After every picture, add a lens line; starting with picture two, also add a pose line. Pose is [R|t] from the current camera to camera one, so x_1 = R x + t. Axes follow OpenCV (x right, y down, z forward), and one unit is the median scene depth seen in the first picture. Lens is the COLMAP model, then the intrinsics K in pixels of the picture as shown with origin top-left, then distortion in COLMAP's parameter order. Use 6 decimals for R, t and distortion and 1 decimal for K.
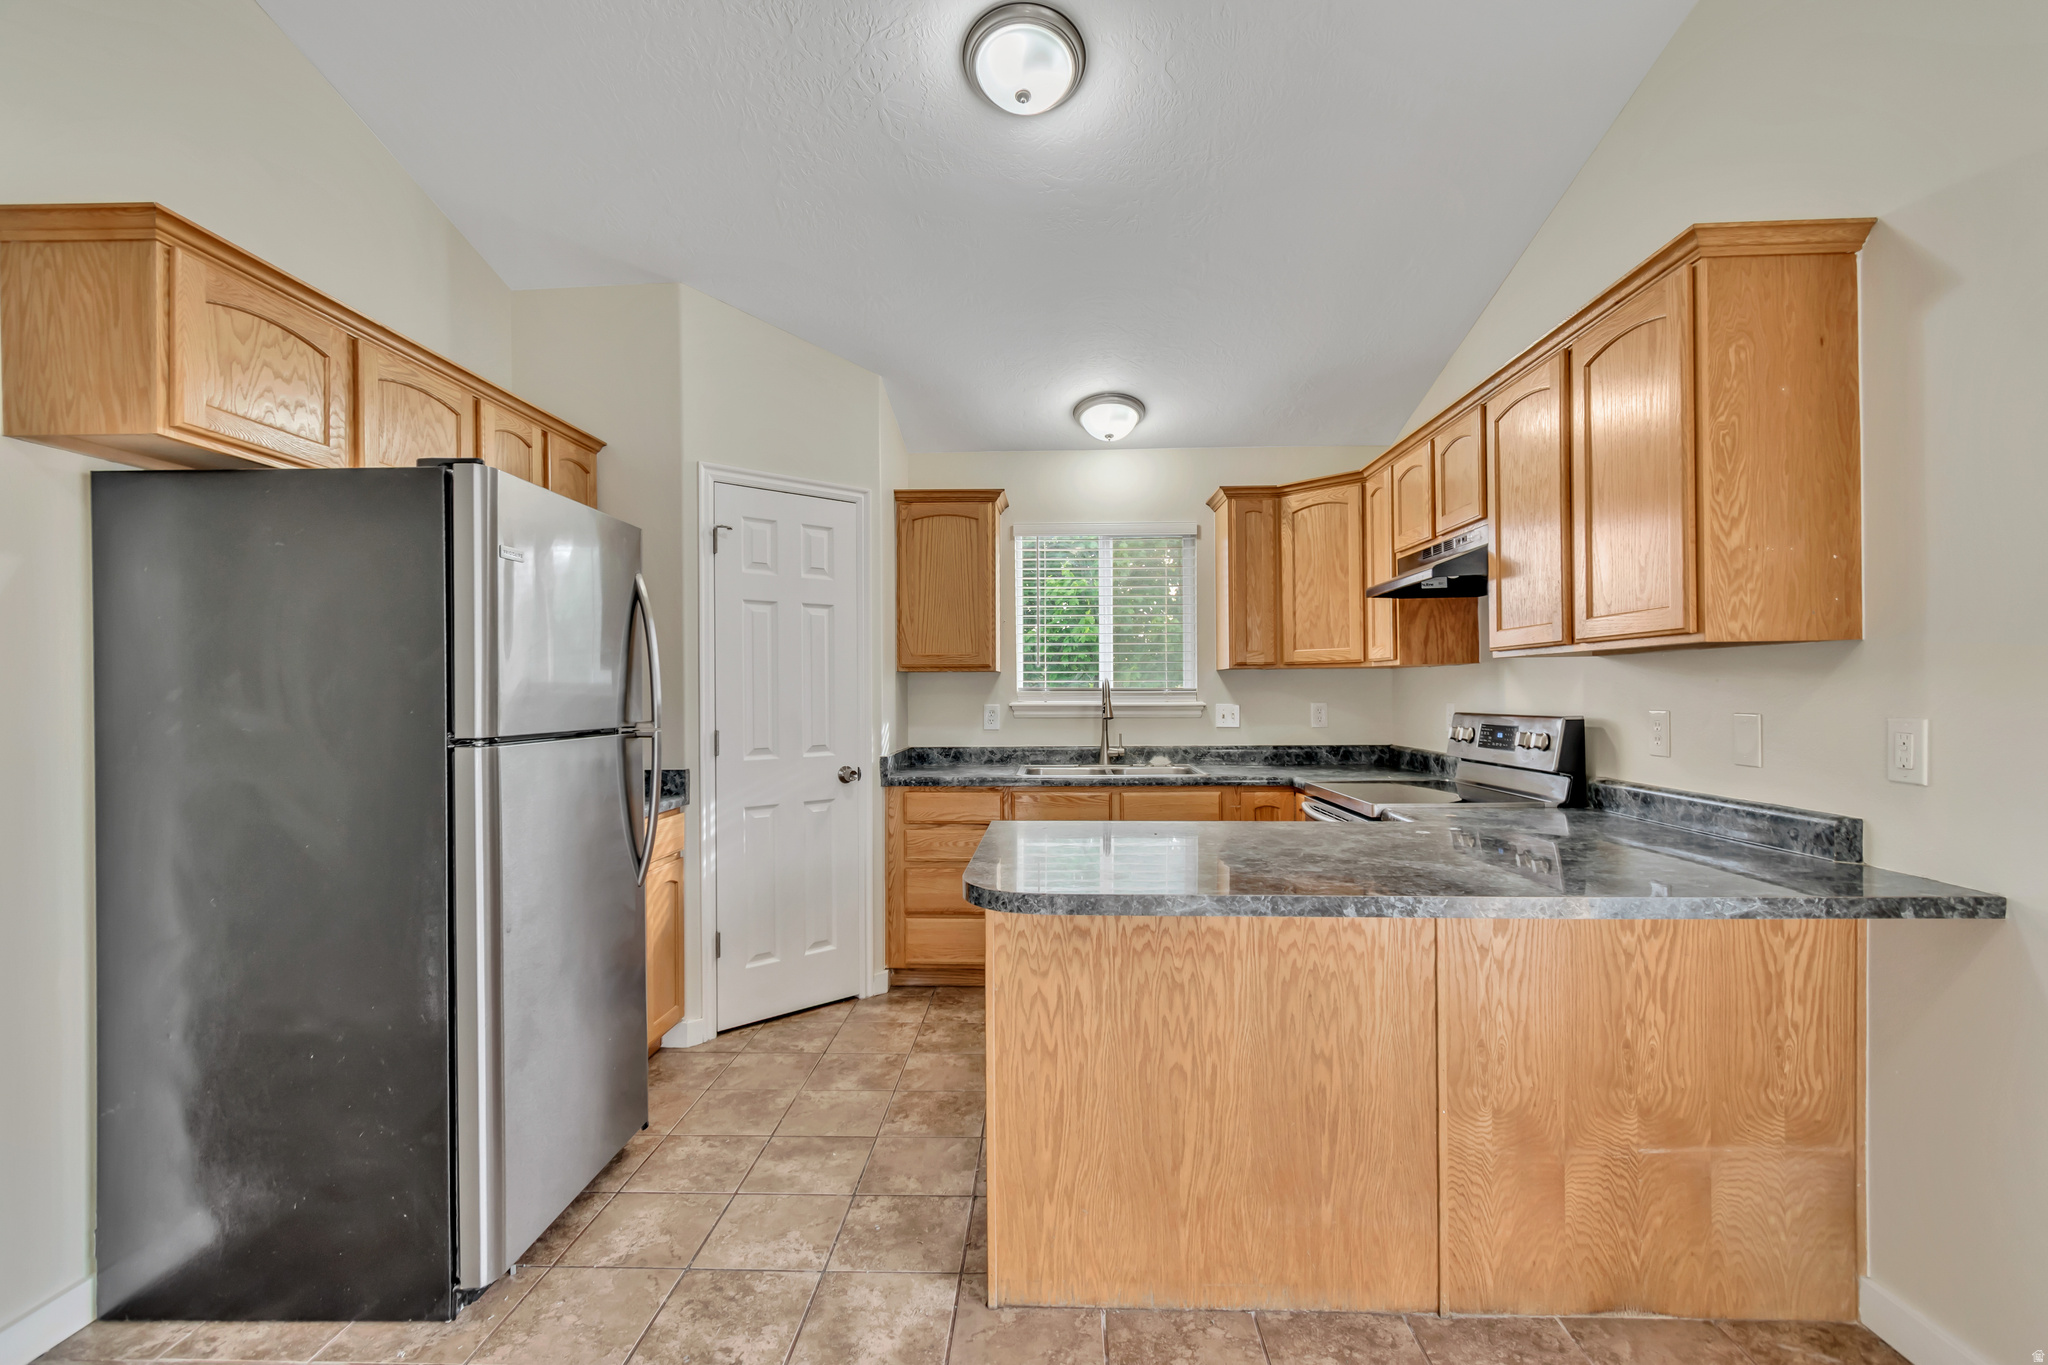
lens RADIAL K [[923.6, 0, 1016.0], [0, 923.6, 692.1], [0, 0, 1]] dist [0.003780, -0.000601]
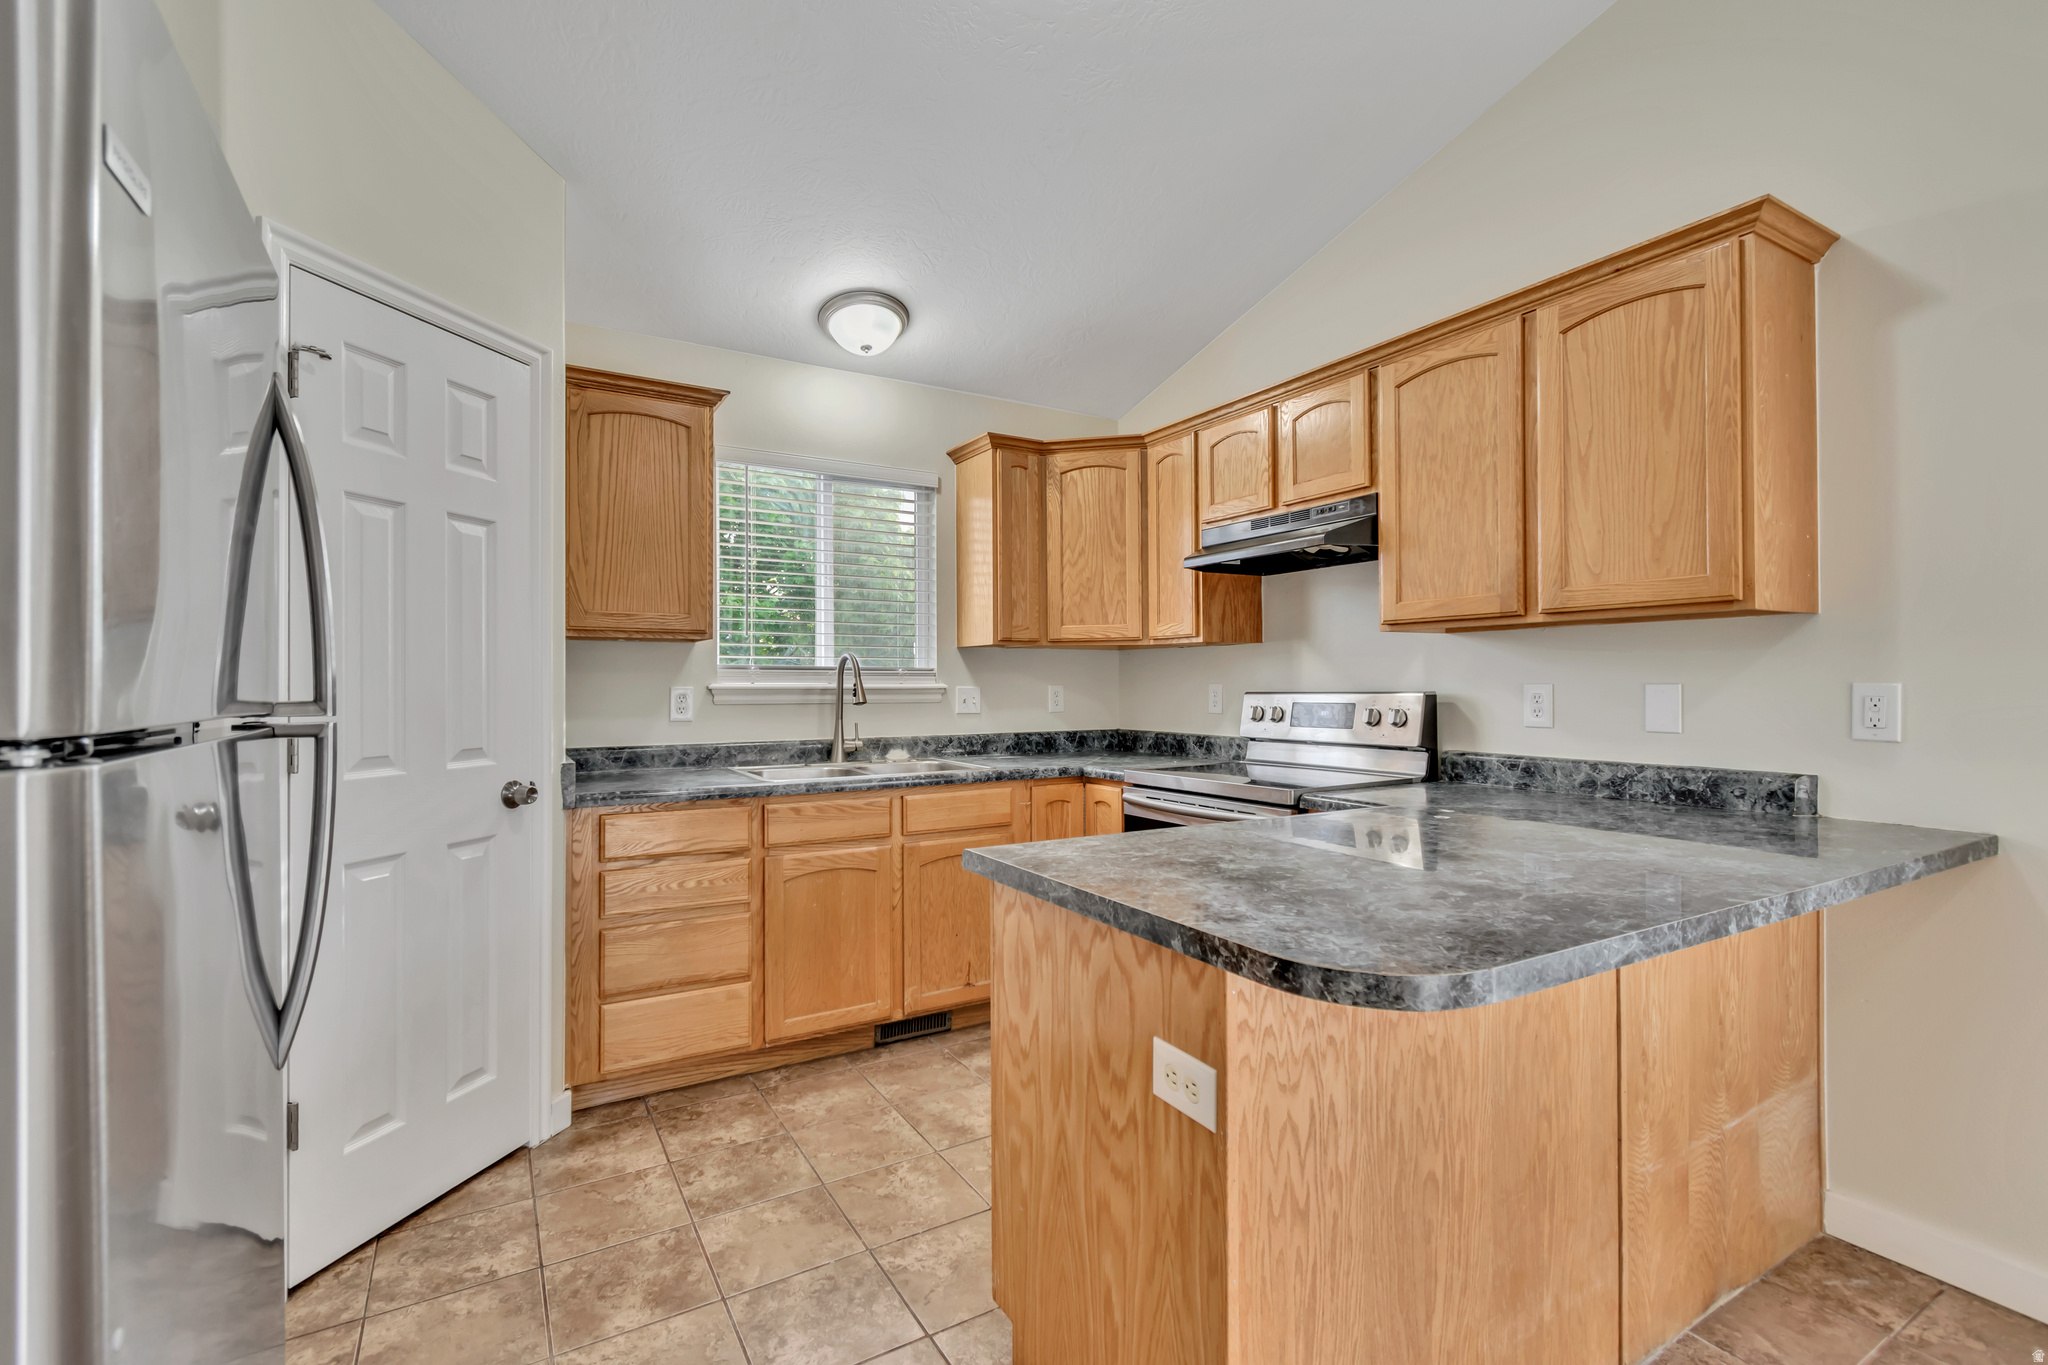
lens RADIAL K [[923.6, 0, 1032.0], [0, 923.6, 679.8], [0, 0, 1]] dist [0.003780, -0.000601]
pose [[0.837578, 0.005983, 0.546285, -0.281484], [-0.001784, 0.999965, -0.008216, 0.019436], [-0.546315, 0.005907, 0.837559, 0.342827]]
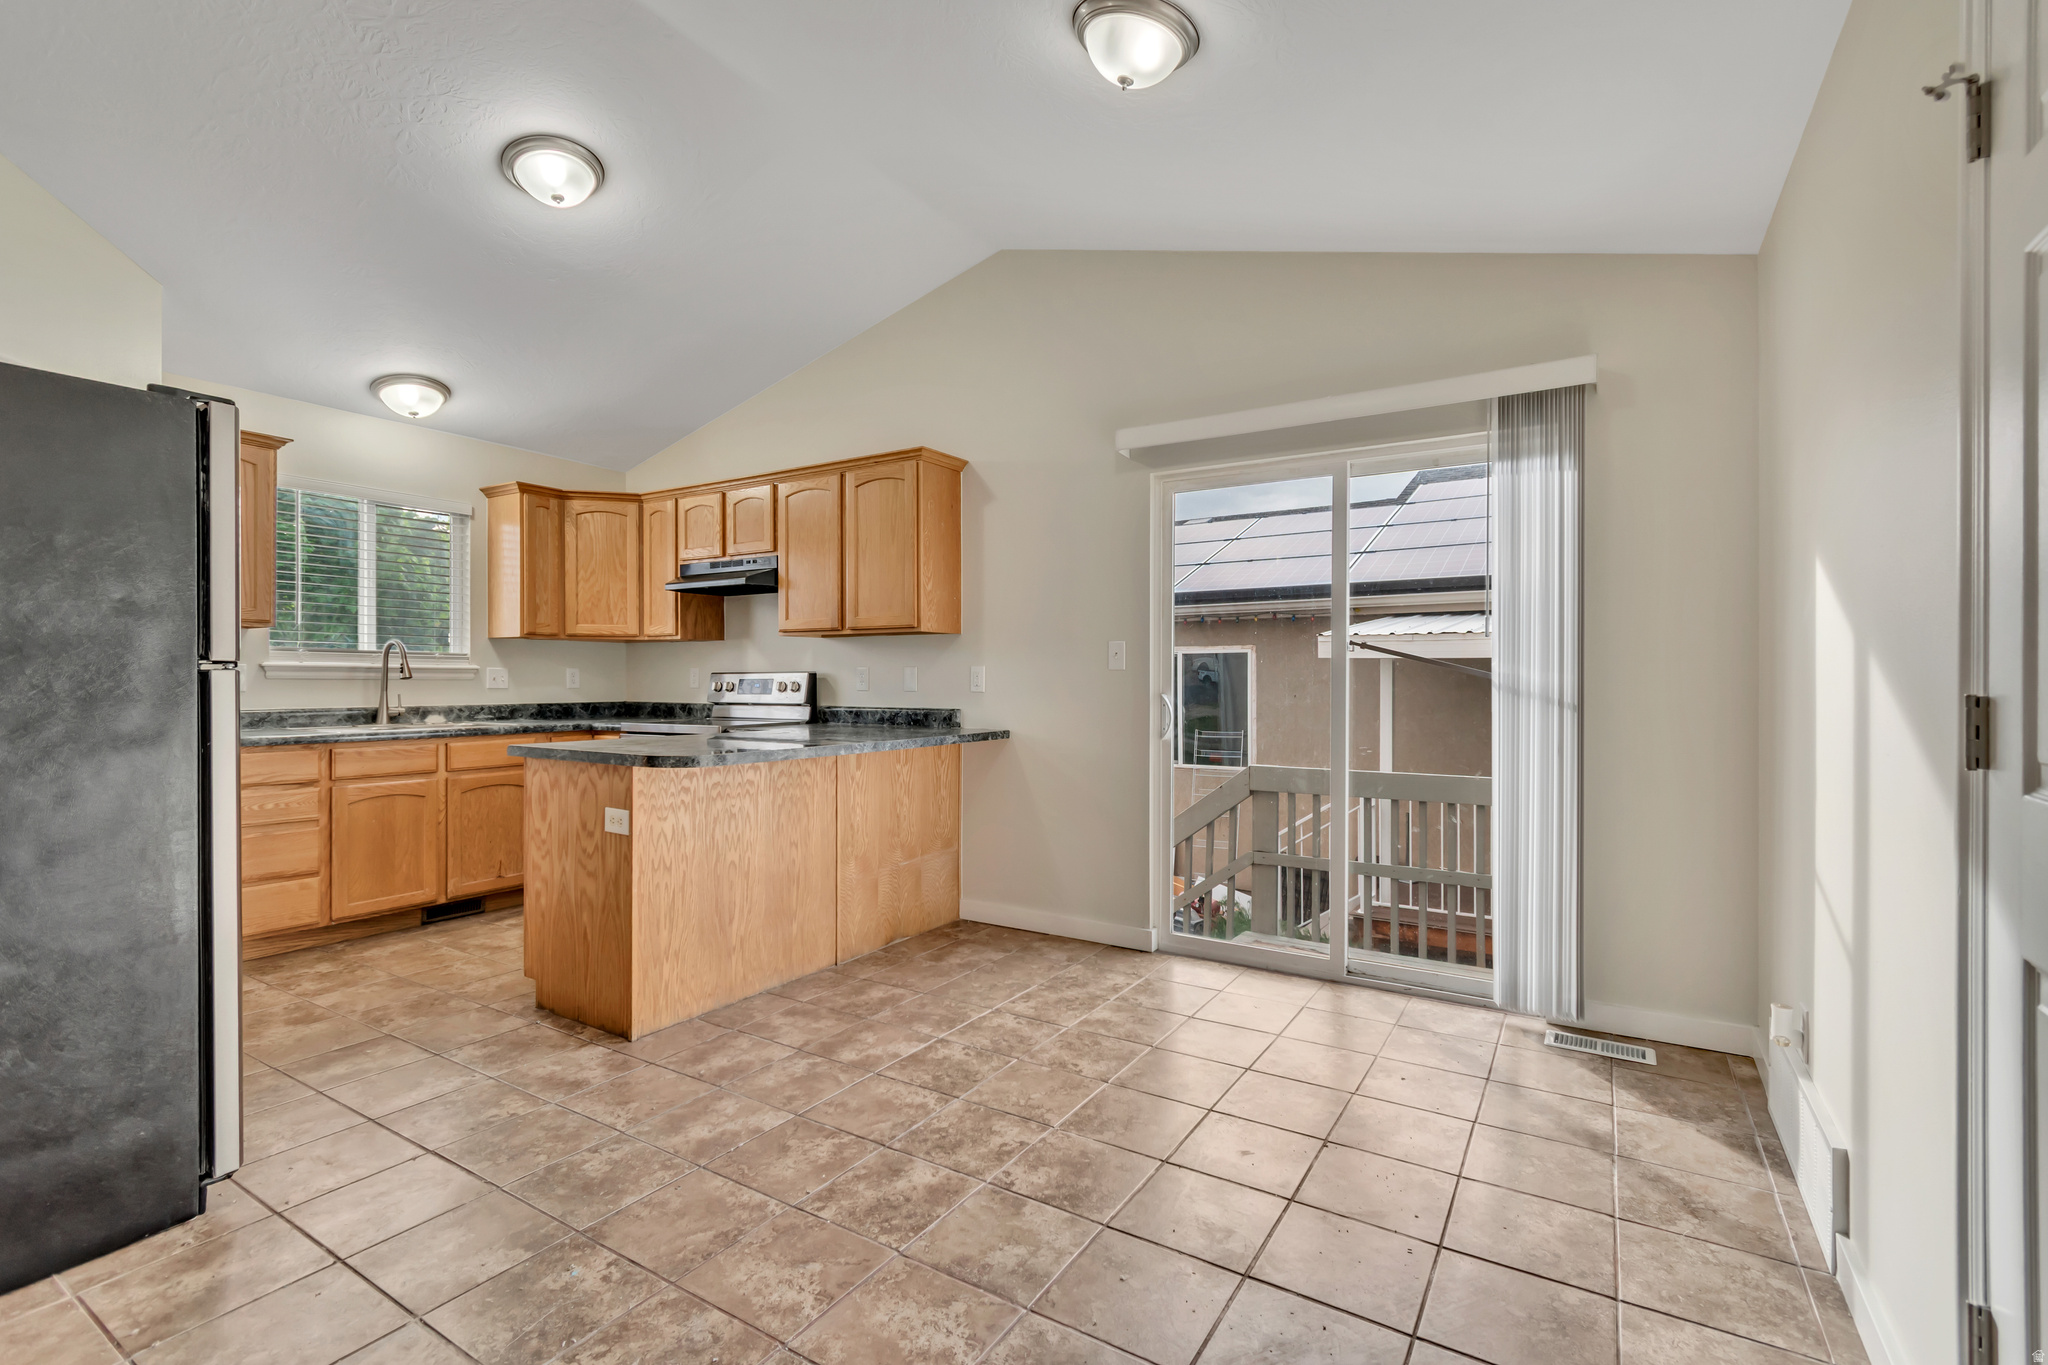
lens RADIAL K [[923.6, 0, 1034.1], [0, 923.6, 681.0], [0, 0, 1]] dist [0.003780, -0.000601]
pose [[0.494690, 0.005686, 0.869051, -0.625970], [-0.005232, 0.999980, -0.003564, 0.042331], [-0.869054, -0.002784, 0.494710, -0.202558]]
